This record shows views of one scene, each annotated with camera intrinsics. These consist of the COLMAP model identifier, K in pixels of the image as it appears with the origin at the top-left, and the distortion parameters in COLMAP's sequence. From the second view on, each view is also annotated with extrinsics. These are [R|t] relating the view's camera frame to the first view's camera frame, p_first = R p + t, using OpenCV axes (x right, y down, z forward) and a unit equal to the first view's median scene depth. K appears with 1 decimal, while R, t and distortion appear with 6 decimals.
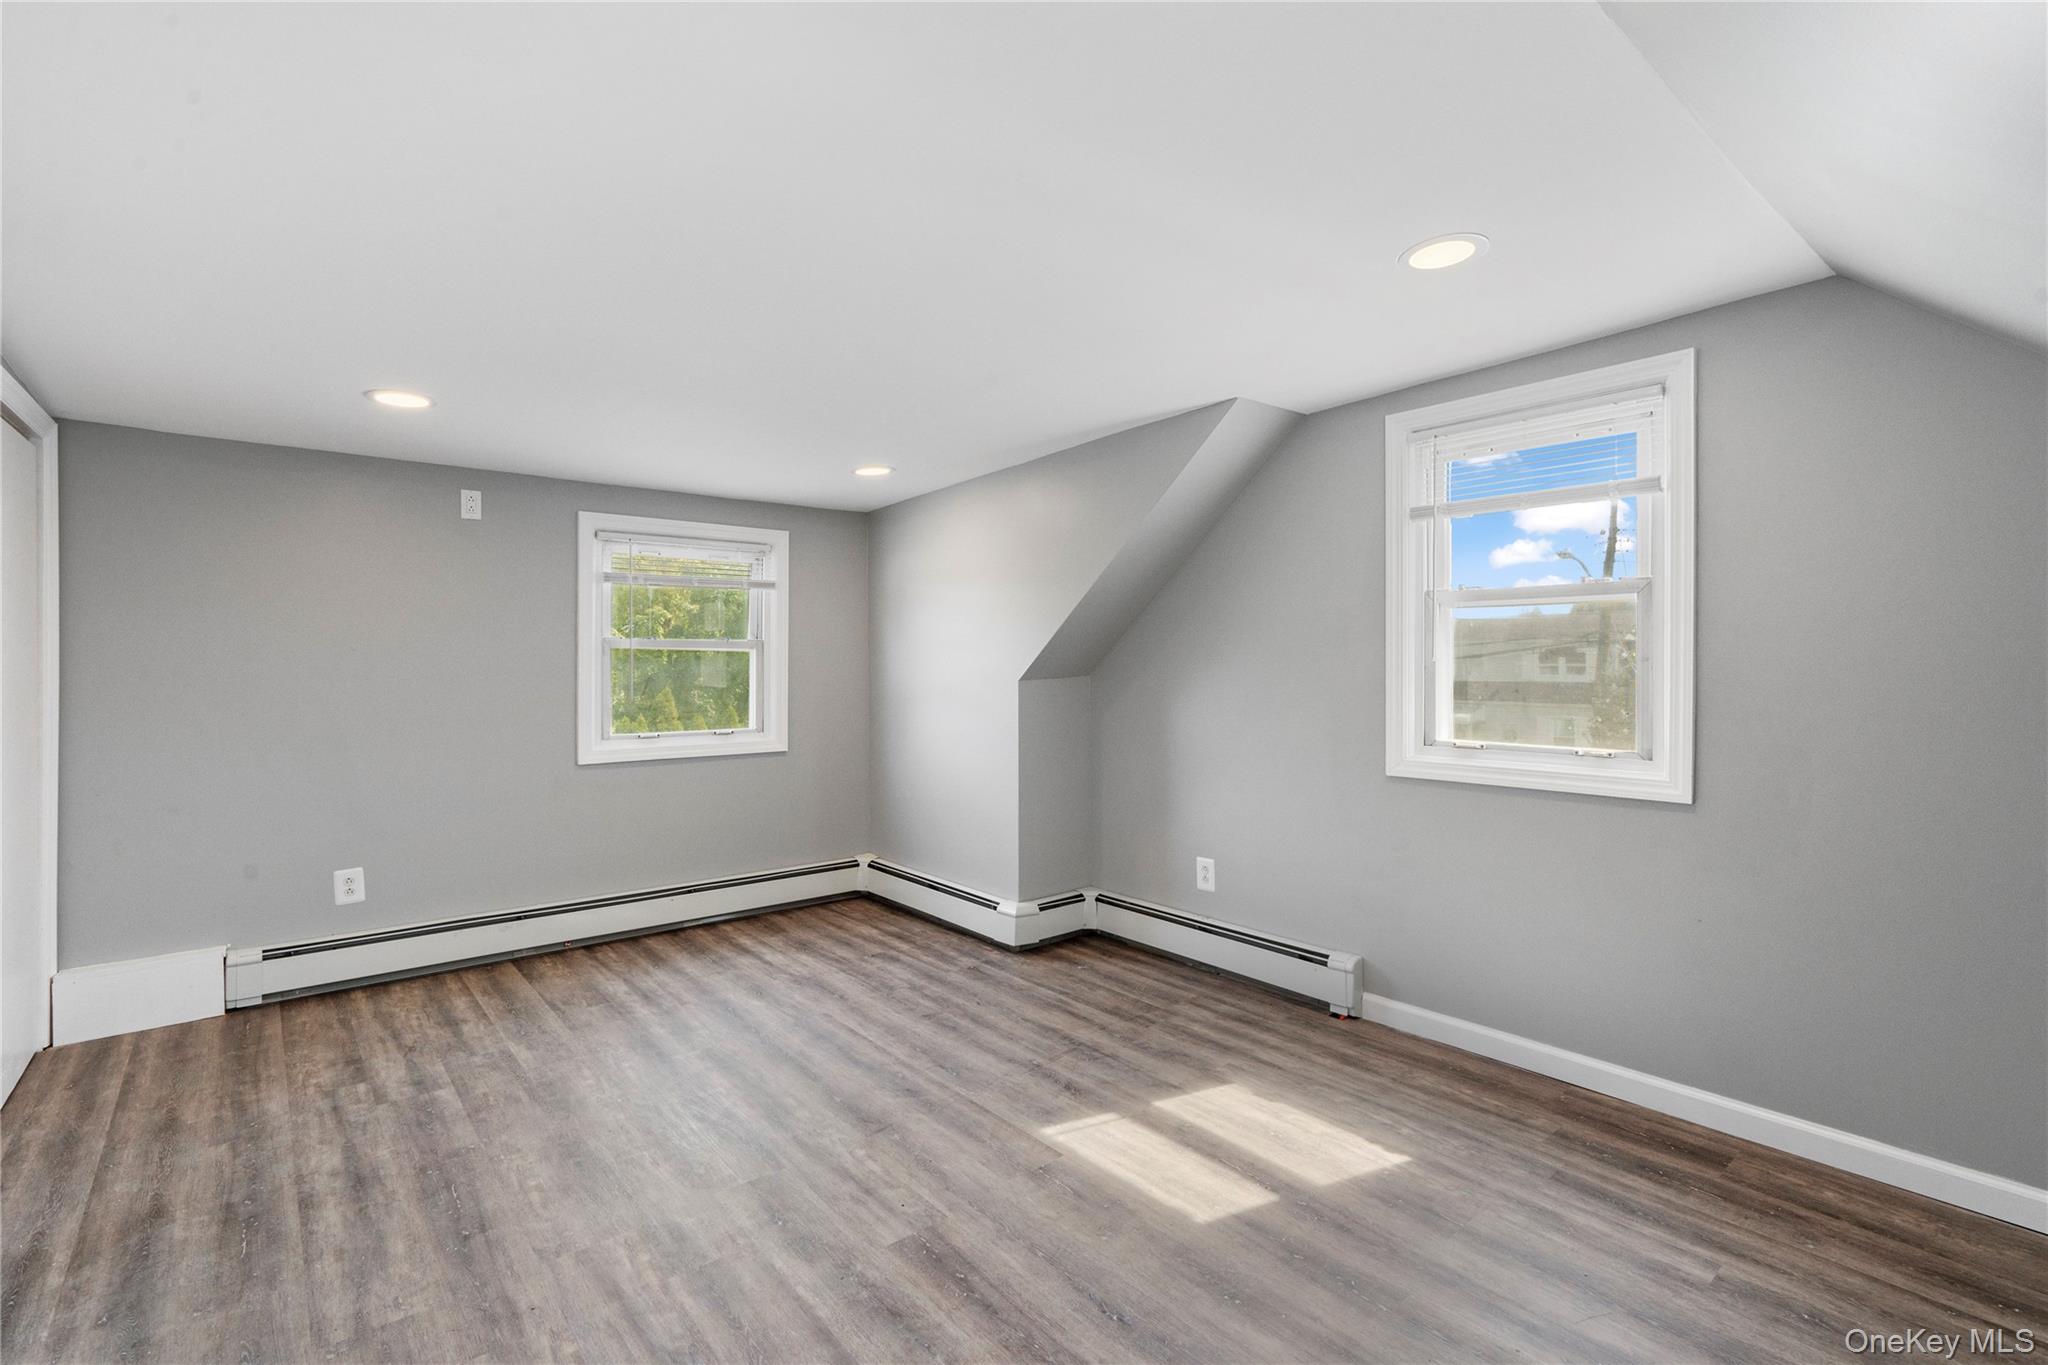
lens RADIAL K [[943.6, 0, 1029.1], [0, 943.6, 665.2], [0, 0, 1]] dist [-0.000667, 0.000778]
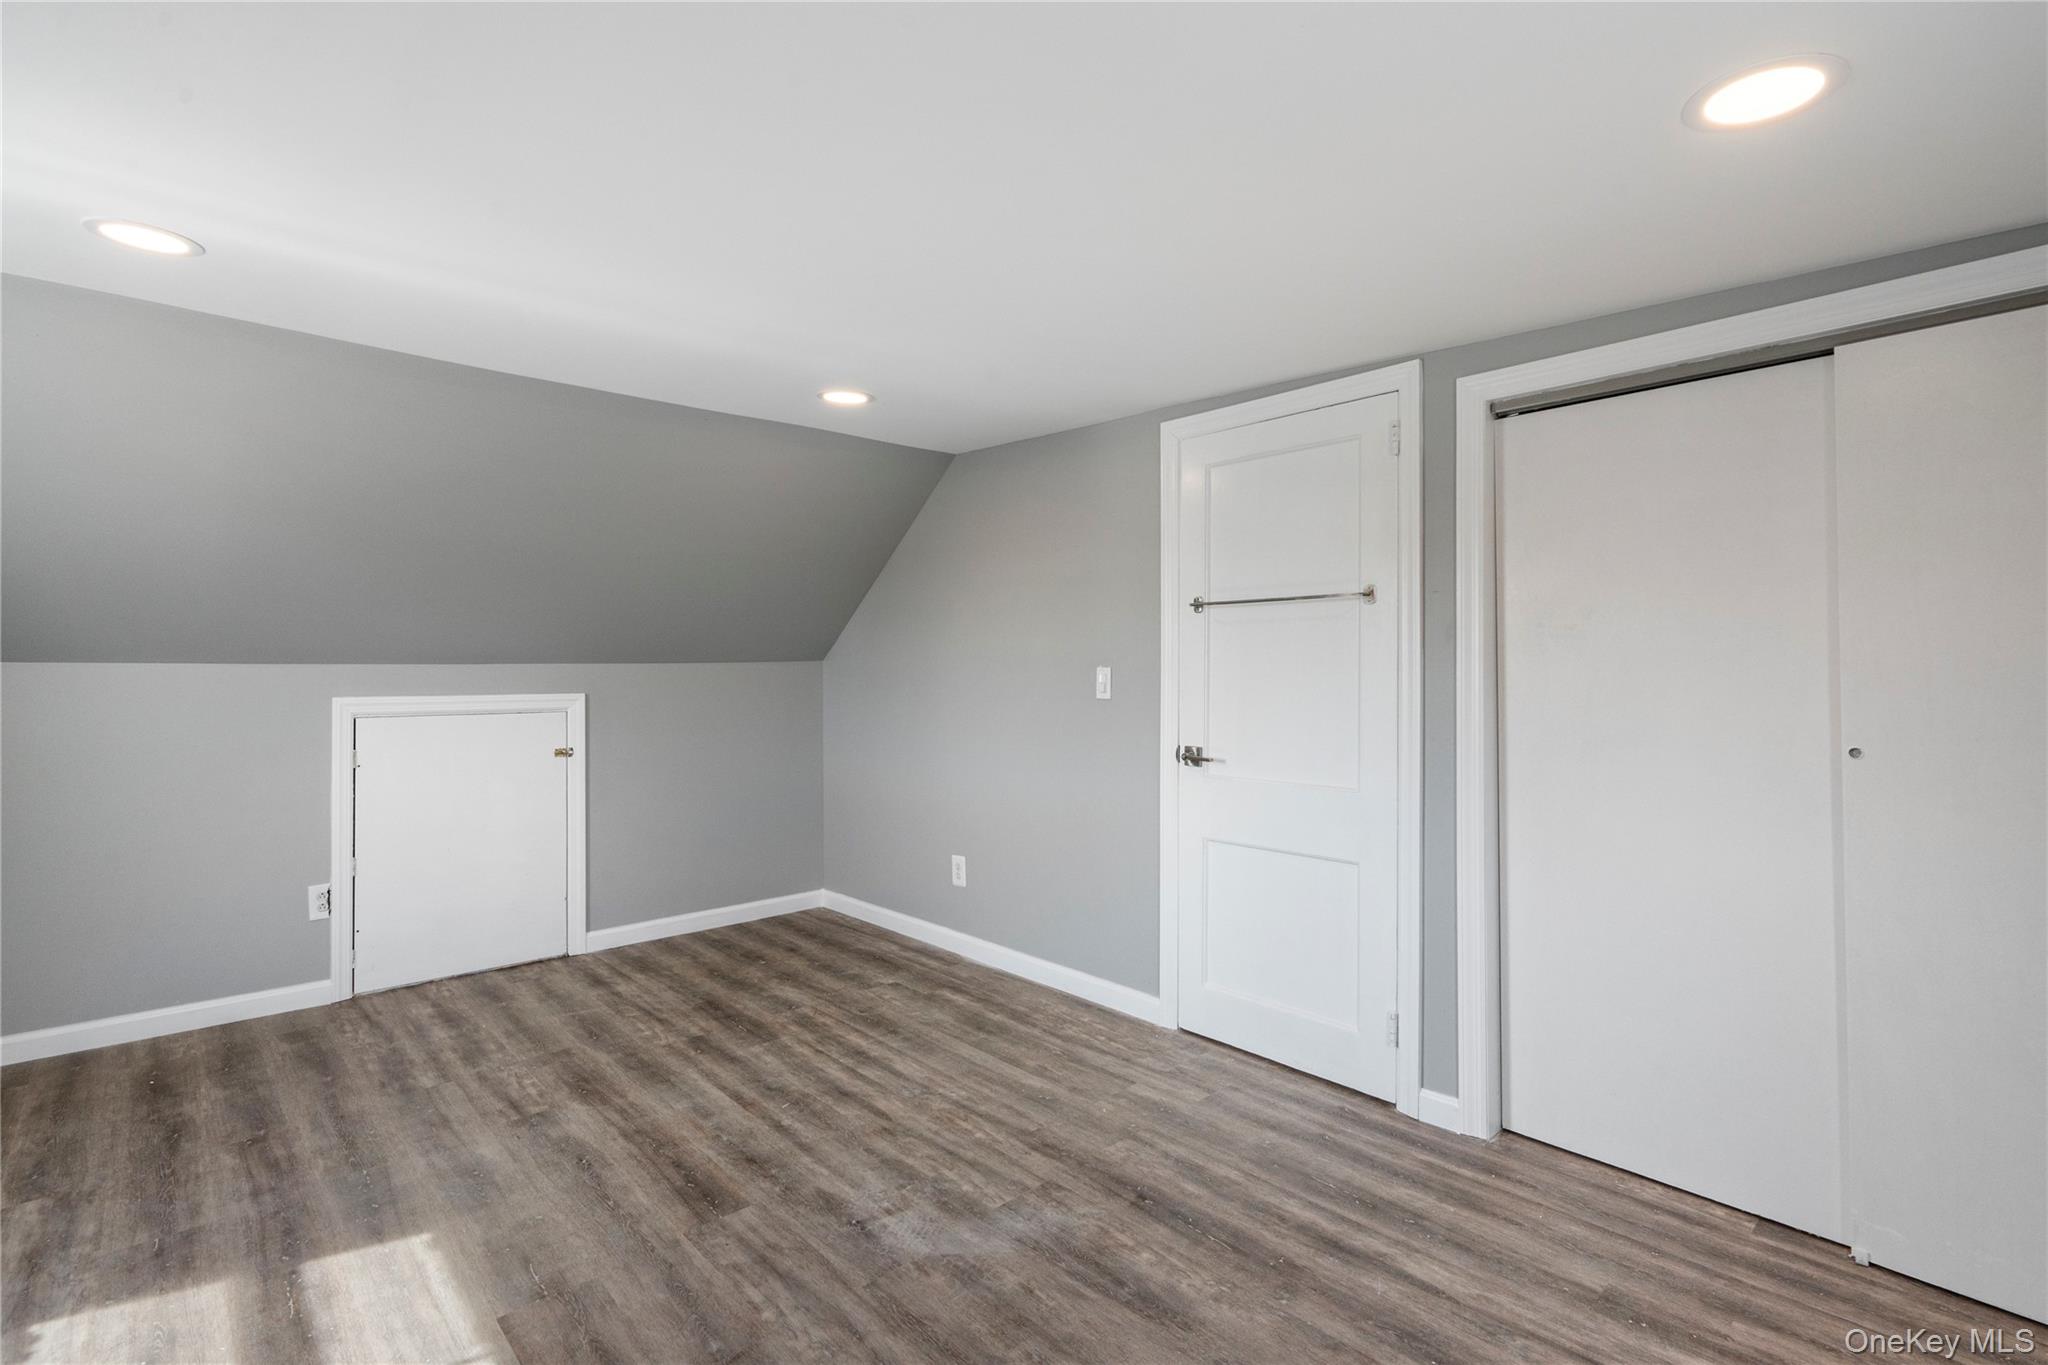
lens RADIAL K [[943.6, 0, 1029.1], [0, 943.6, 665.2], [0, 0, 1]] dist [-0.000667, 0.000778]
pose [[-0.998557, 0.003181, -0.053605, -0.324646], [0.003101, 0.999994, 0.001568, -0.005993], [0.053609, 0.001399, -0.998561, 1.642619]]
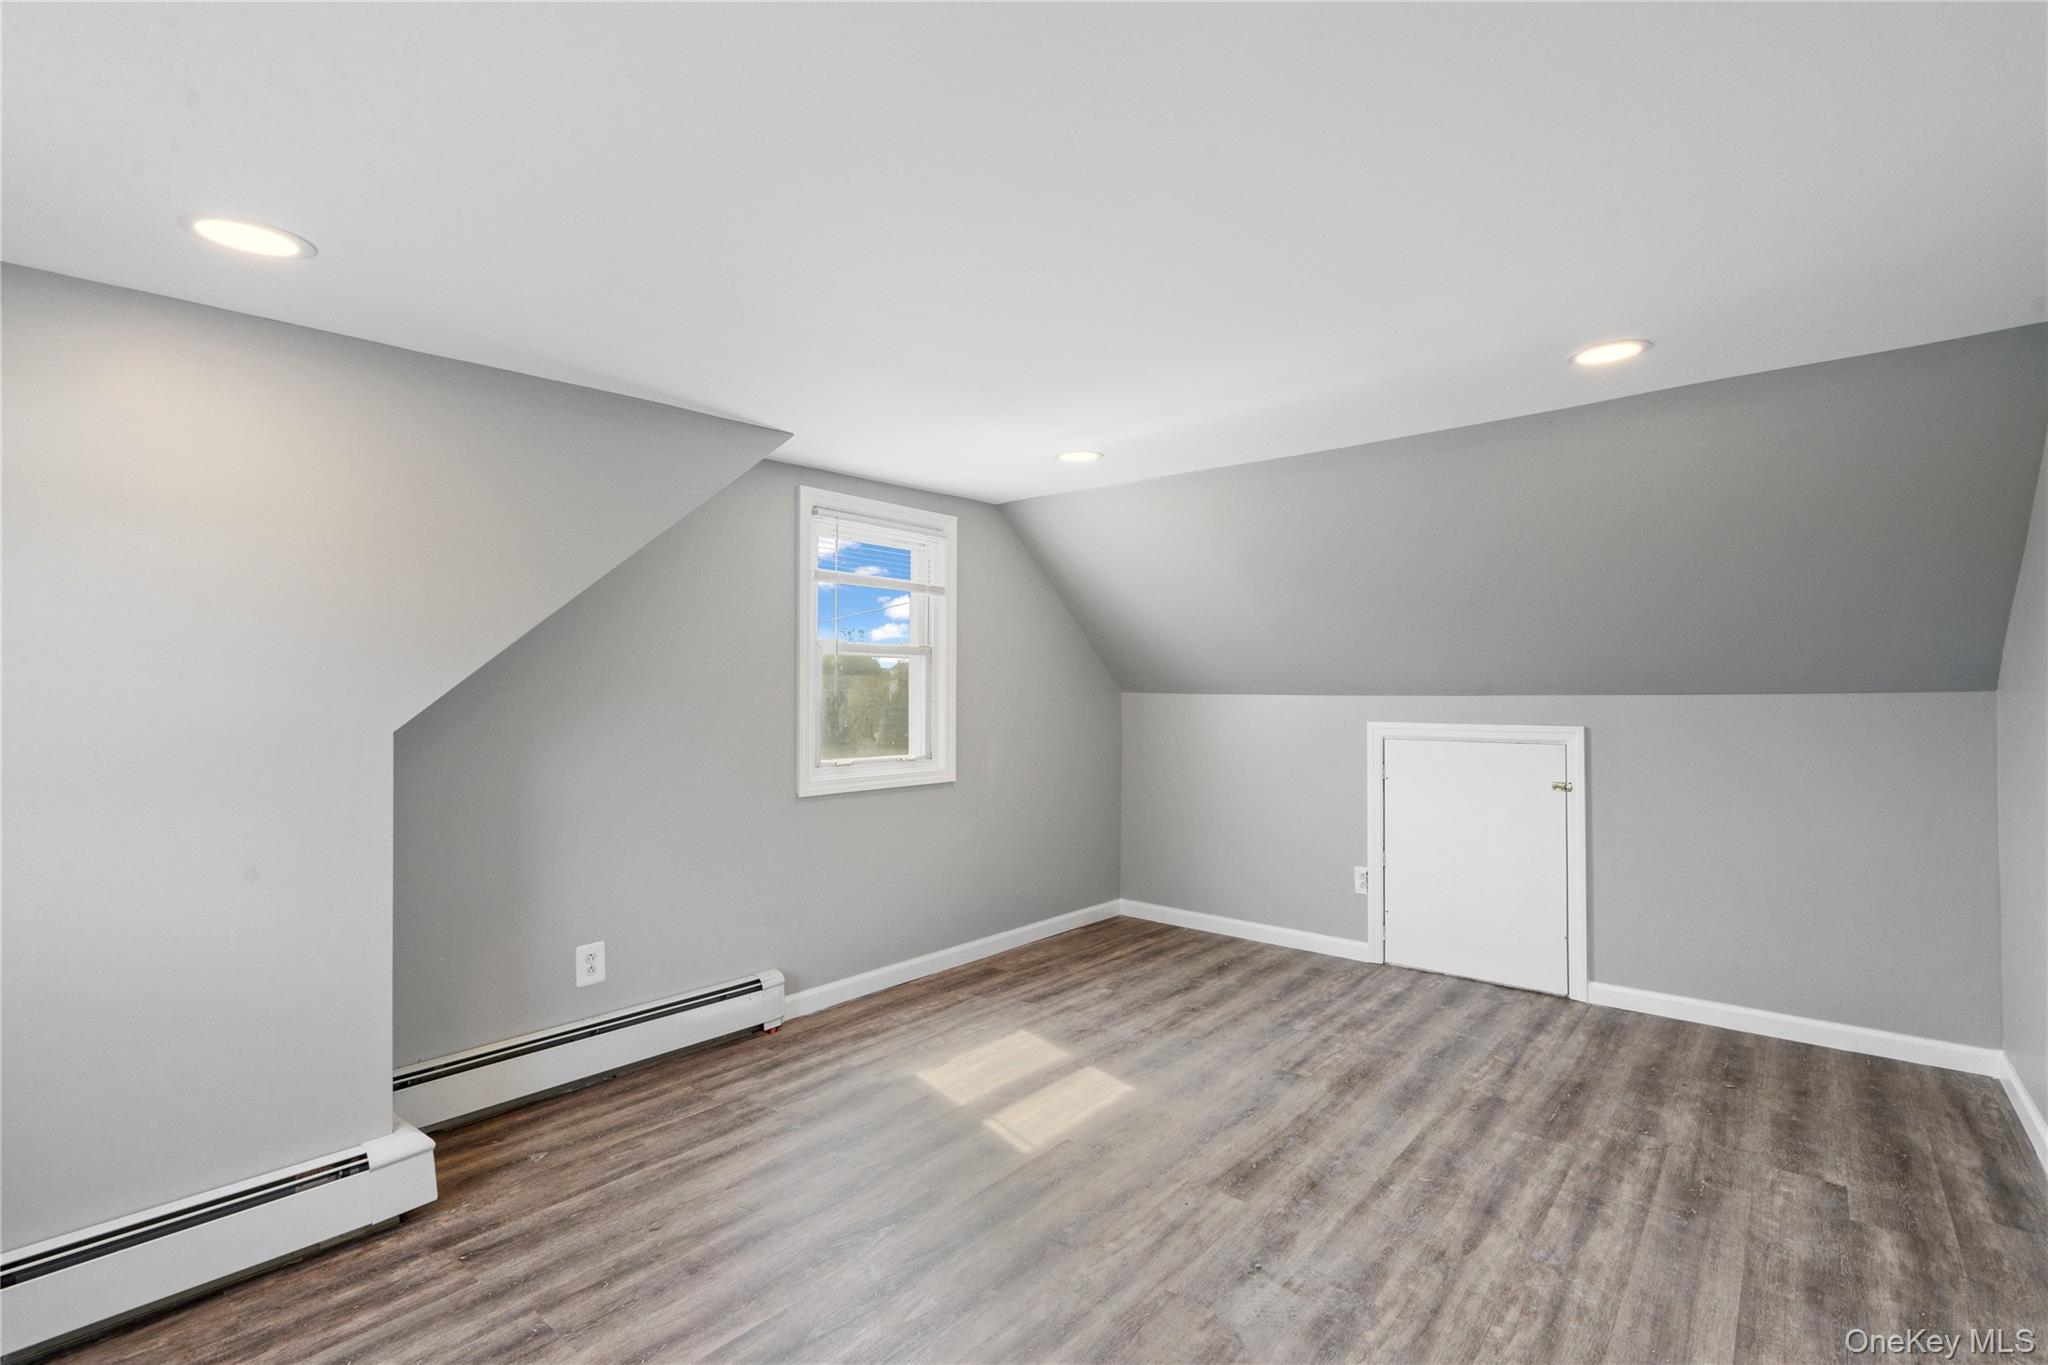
lens RADIAL K [[928.5, 0, 1024.2], [0, 928.5, 678.9], [0, 0, 1]] dist [-0.001591, 0.000960]
pose [[-0.178803, 0.020926, 0.983662, -0.970242], [0.001574, 0.999779, -0.020982, -0.004253], [-0.983884, -0.002203, -0.178796, 1.152254]]
